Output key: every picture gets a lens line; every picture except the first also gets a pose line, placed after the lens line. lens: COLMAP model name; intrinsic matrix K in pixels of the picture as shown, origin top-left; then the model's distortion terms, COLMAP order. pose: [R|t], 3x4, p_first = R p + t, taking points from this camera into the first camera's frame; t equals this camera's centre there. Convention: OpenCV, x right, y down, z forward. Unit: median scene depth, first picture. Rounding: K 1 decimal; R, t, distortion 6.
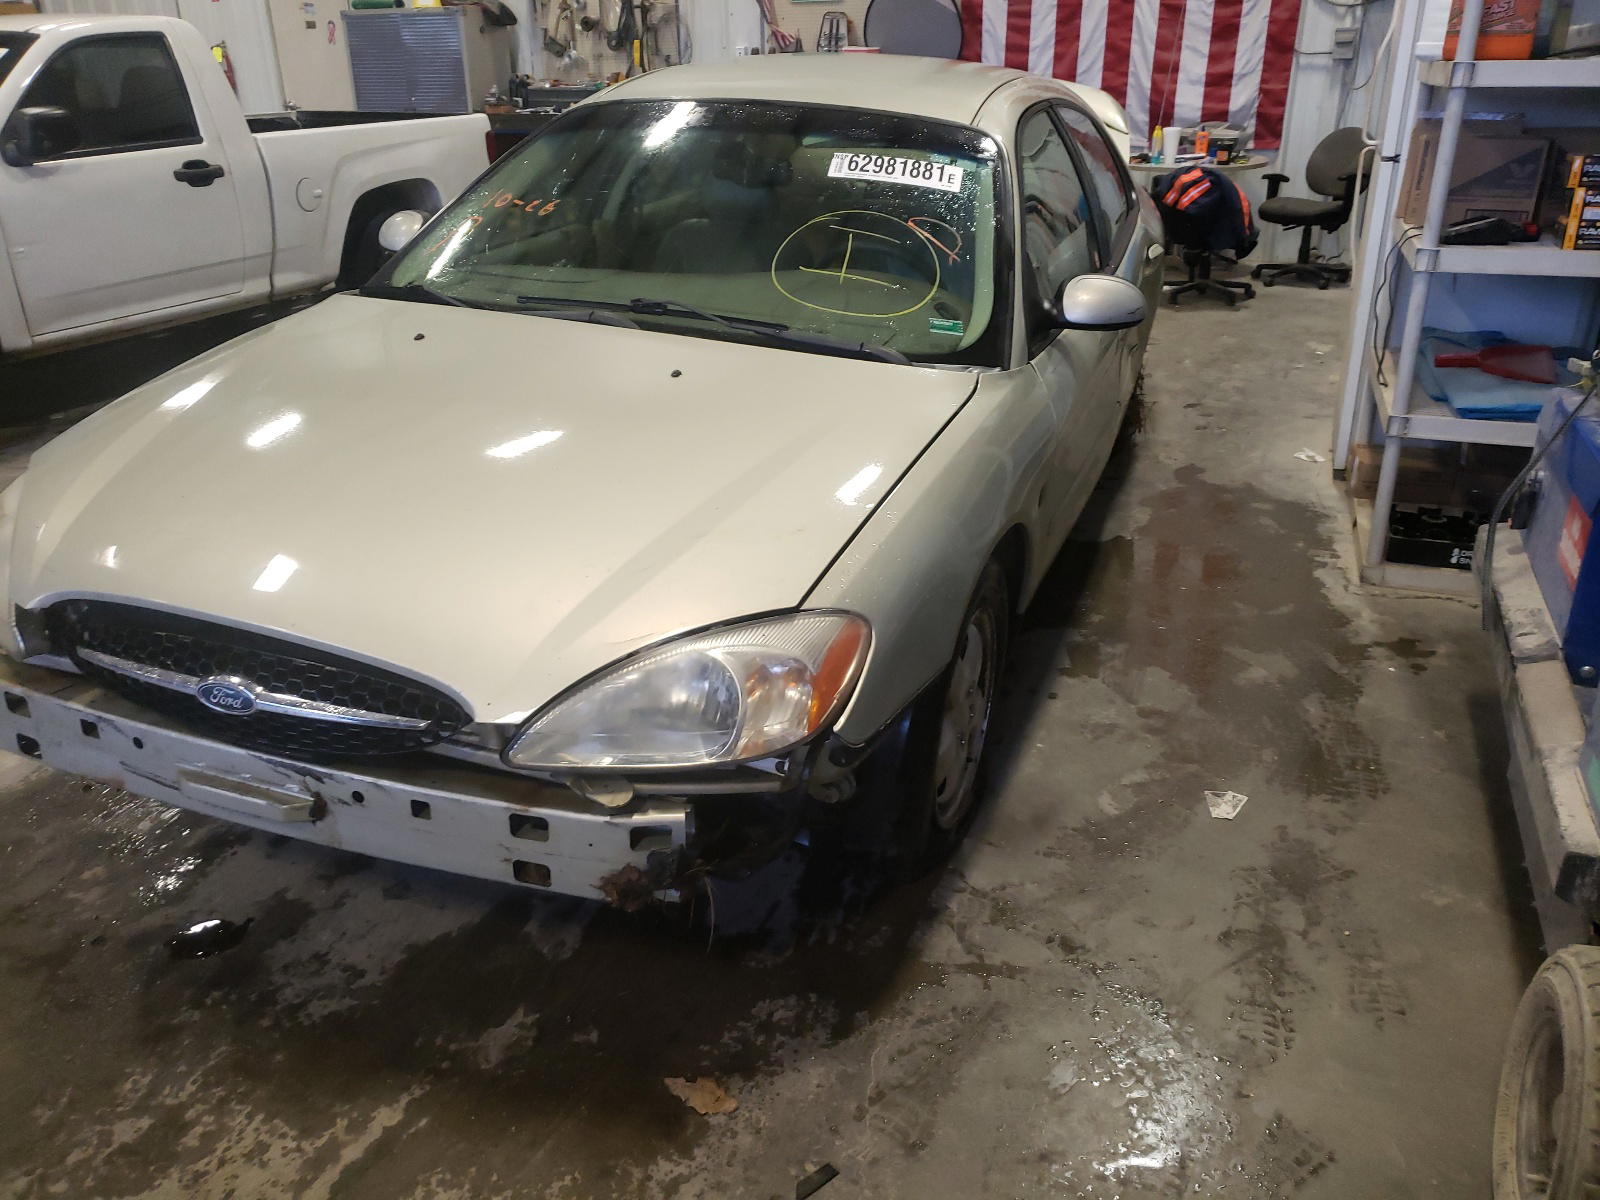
lens RADIAL K [[1209.0, 0, 789.1], [0, 1209.0, 587.5], [0, 0, 1]] dist [0.015683, 0.001925]
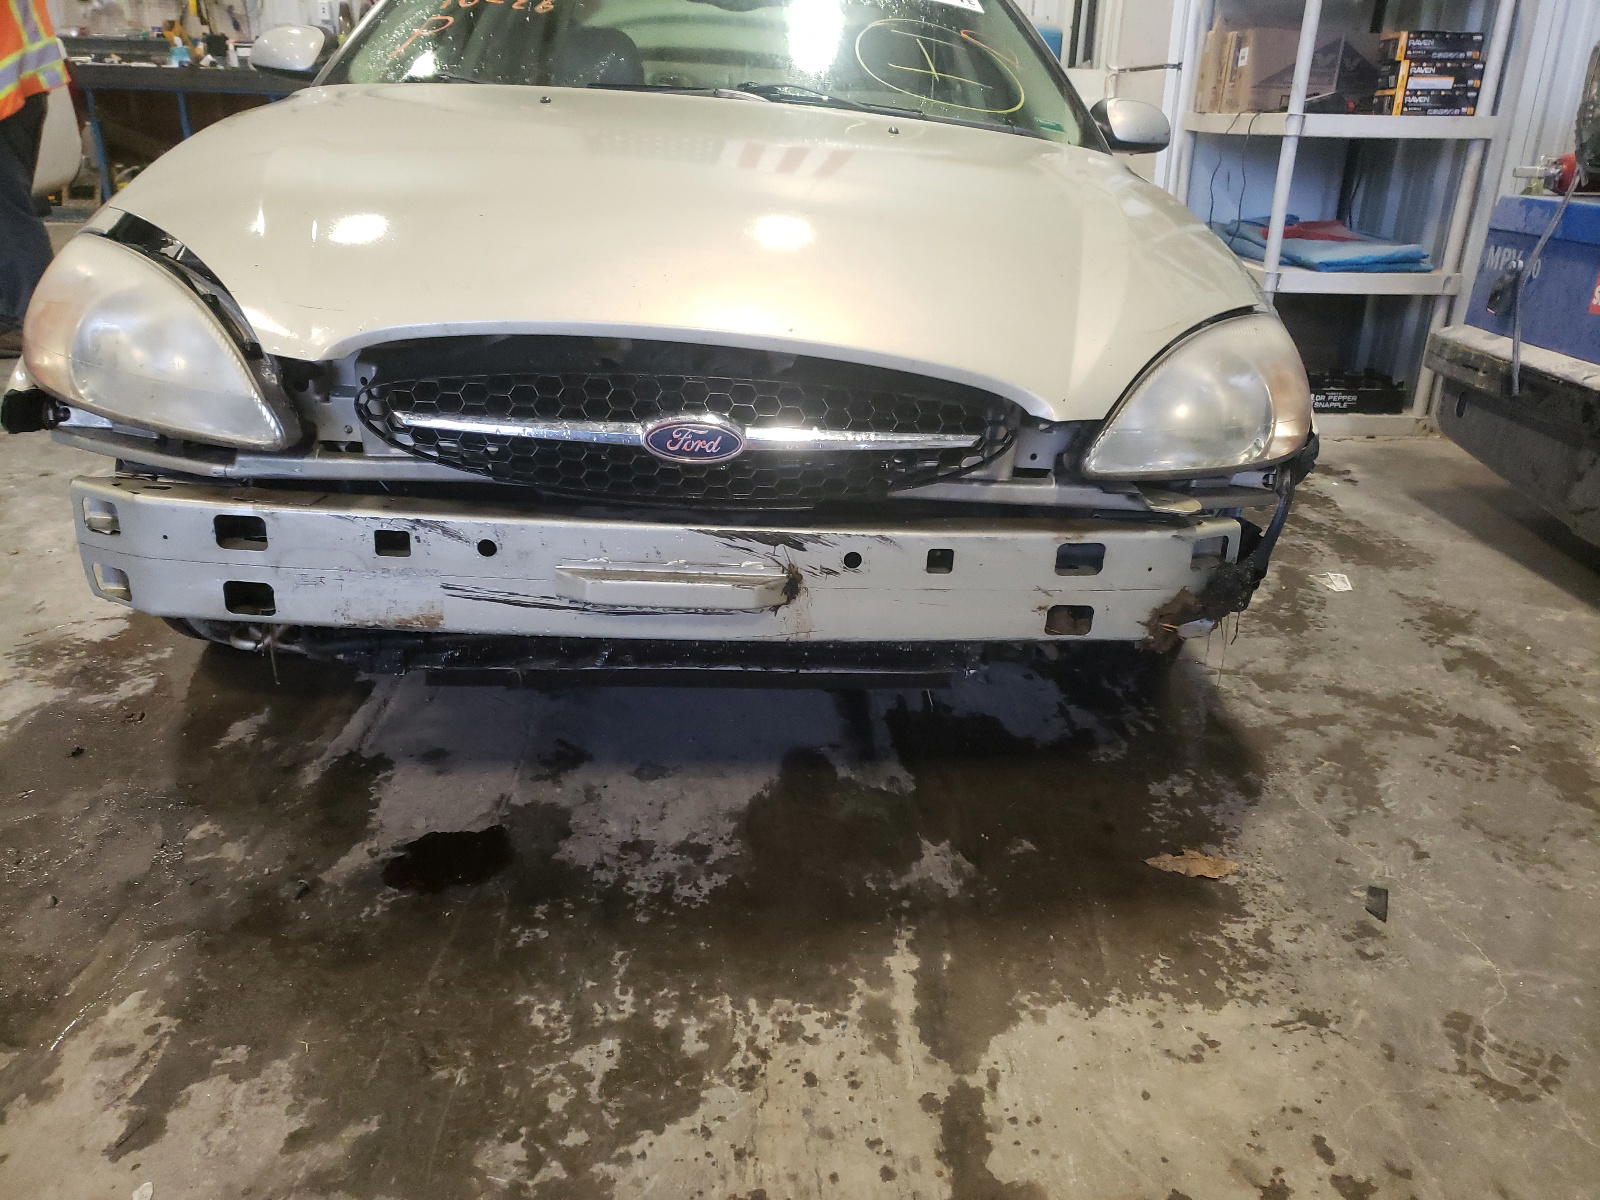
lens RADIAL K [[1209.0, 0, 804.3], [0, 1209.0, 606.5], [0, 0, 1]] dist [0.015683, 0.001925]
pose [[0.916216, -0.117333, 0.383121, -0.677955], [0.121465, 0.992504, 0.013482, 0.184974], [-0.381831, 0.034184, 0.923600, 0.278499]]
